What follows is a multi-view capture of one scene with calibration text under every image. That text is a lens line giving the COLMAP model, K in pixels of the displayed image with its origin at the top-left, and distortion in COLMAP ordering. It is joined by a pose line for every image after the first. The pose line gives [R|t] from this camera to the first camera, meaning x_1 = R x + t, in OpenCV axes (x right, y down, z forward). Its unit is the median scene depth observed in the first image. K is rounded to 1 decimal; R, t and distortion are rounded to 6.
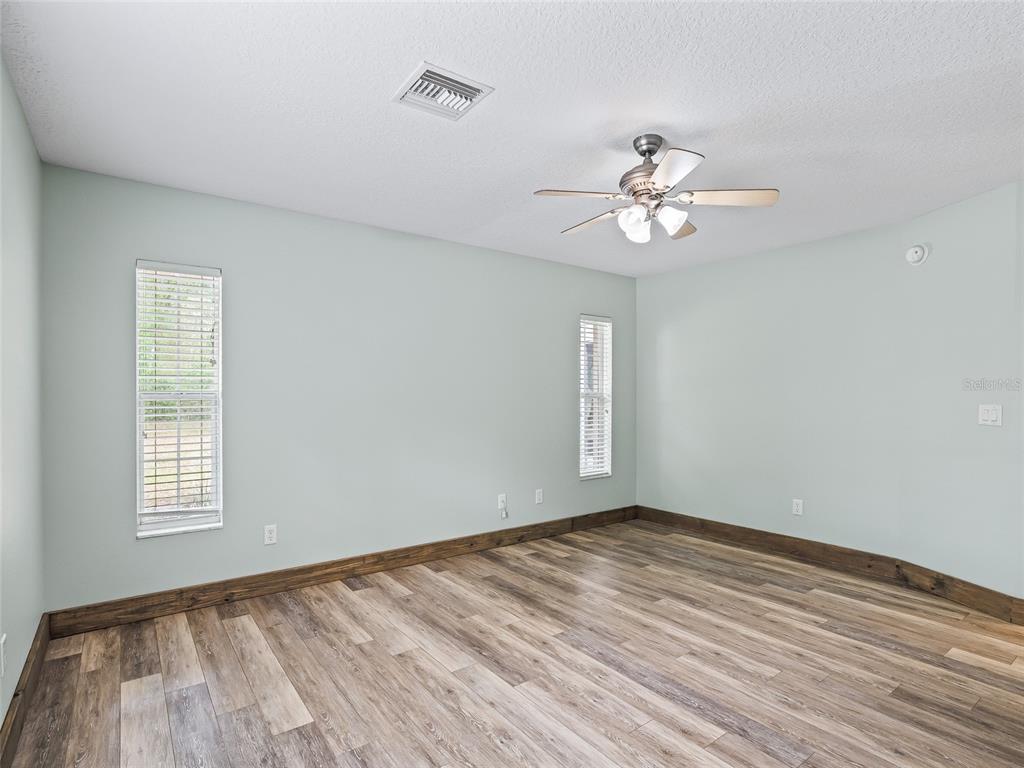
lens RADIAL K [[525.9, 0, 511.8], [0, 525.9, 391.2], [0, 0, 1]] dist [-0.014721, 0.003965]
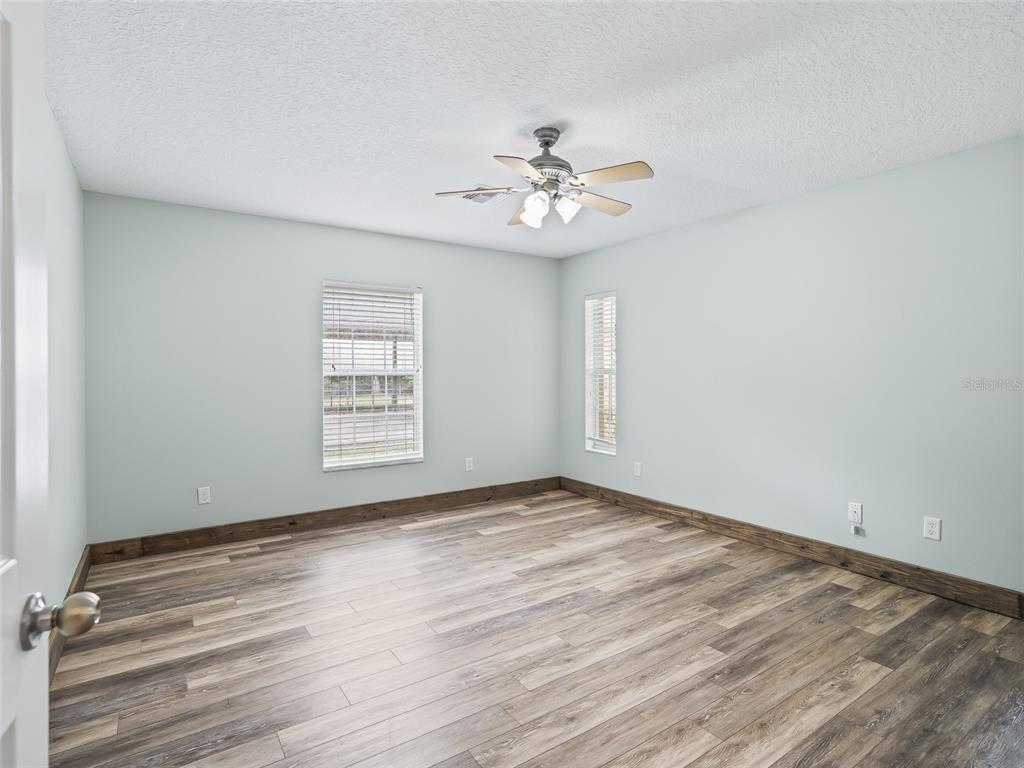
lens RADIAL K [[525.9, 0, 511.7], [0, 525.9, 378.1], [0, 0, 1]] dist [-0.014721, 0.003965]
pose [[-0.038429, 0.007391, -0.999234, 0.938592], [0.009717, 0.999928, 0.007022, 0.012989], [0.999214, -0.009439, -0.038498, 0.691139]]
